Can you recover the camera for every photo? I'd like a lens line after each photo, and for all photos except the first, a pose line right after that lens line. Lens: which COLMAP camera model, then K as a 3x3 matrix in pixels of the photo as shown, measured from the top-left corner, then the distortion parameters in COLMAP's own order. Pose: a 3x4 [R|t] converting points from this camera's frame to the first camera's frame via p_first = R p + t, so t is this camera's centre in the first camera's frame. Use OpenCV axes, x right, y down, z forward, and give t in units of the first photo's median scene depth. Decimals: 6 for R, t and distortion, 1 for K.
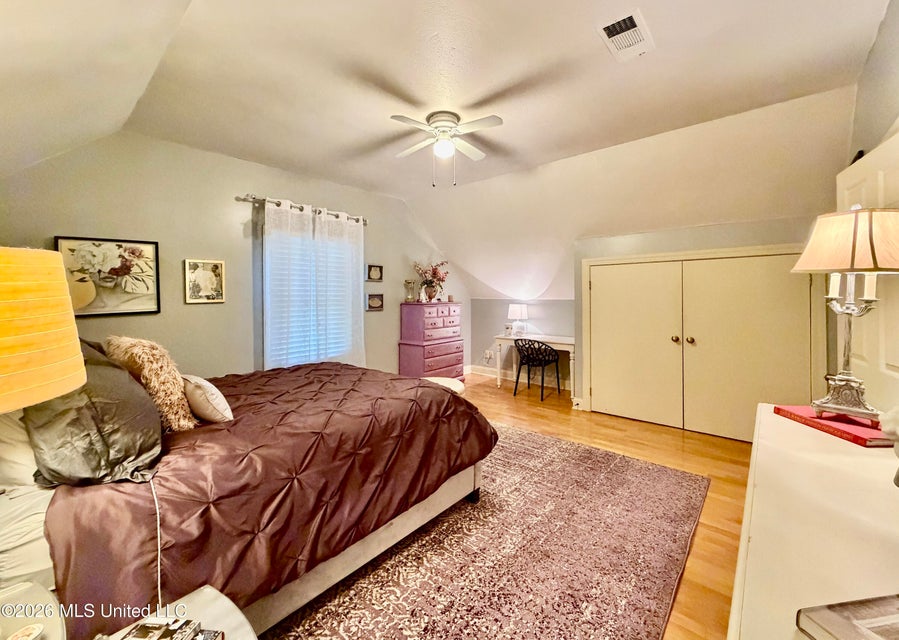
lens RADIAL K [[367.0, 0, 447.9], [0, 367.0, 292.7], [0, 0, 1]] dist [-0.001375, -0.000071]
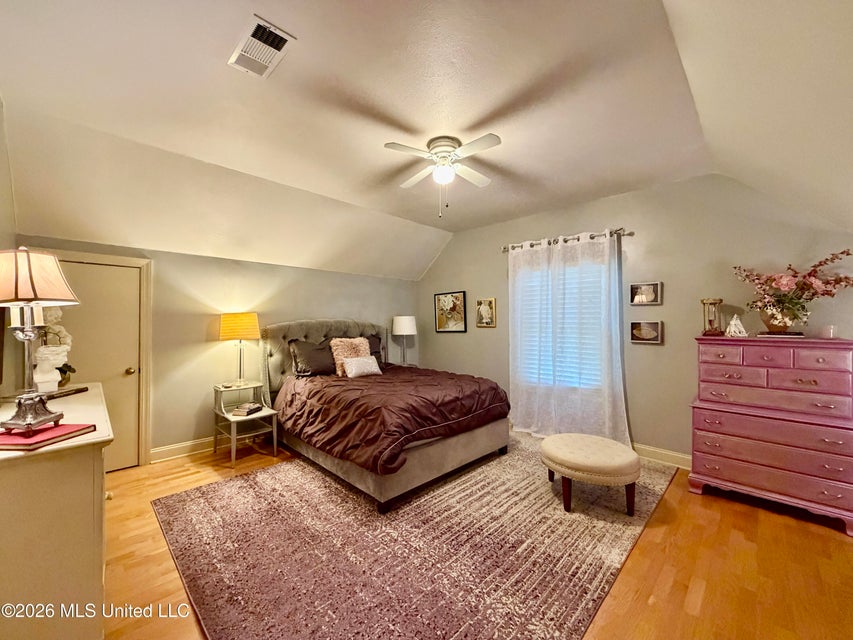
lens RADIAL K [[341.0, 0, 424.1], [0, 341.0, 320.0], [0, 0, 1]] dist [-0.001275, -0.000052]
pose [[-0.066649, -0.000412, -0.997776, 0.887785], [0.001532, 0.999999, -0.000515, -0.001284], [0.997775, -0.001563, -0.066648, 0.988518]]
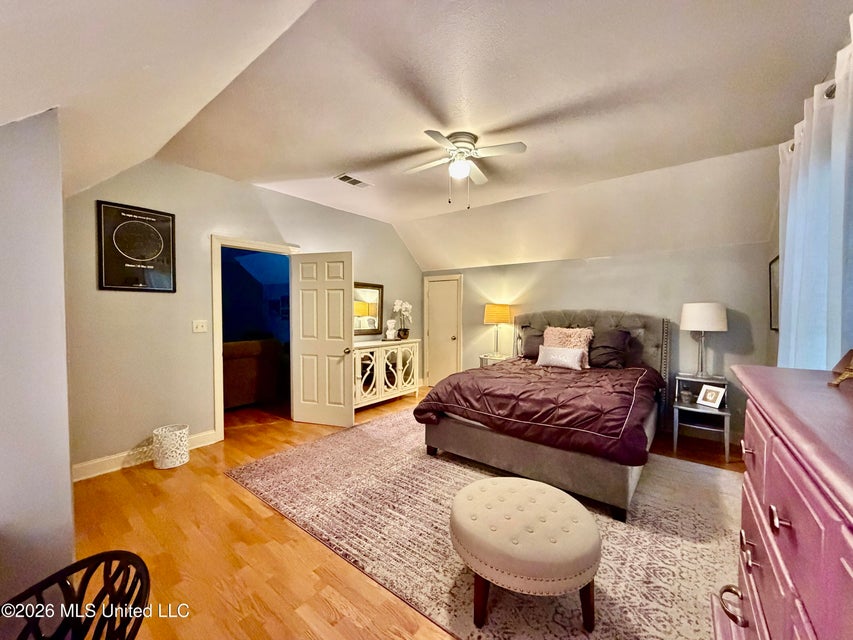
lens RADIAL K [[341.0, 0, 424.1], [0, 341.0, 320.0], [0, 0, 1]] dist [-0.001275, -0.000052]
pose [[-0.998929, 0.001049, -0.046252, 0.131231], [-0.000129, 0.999676, 0.025463, 0.005982], [0.046264, 0.025441, -0.998605, 1.926828]]
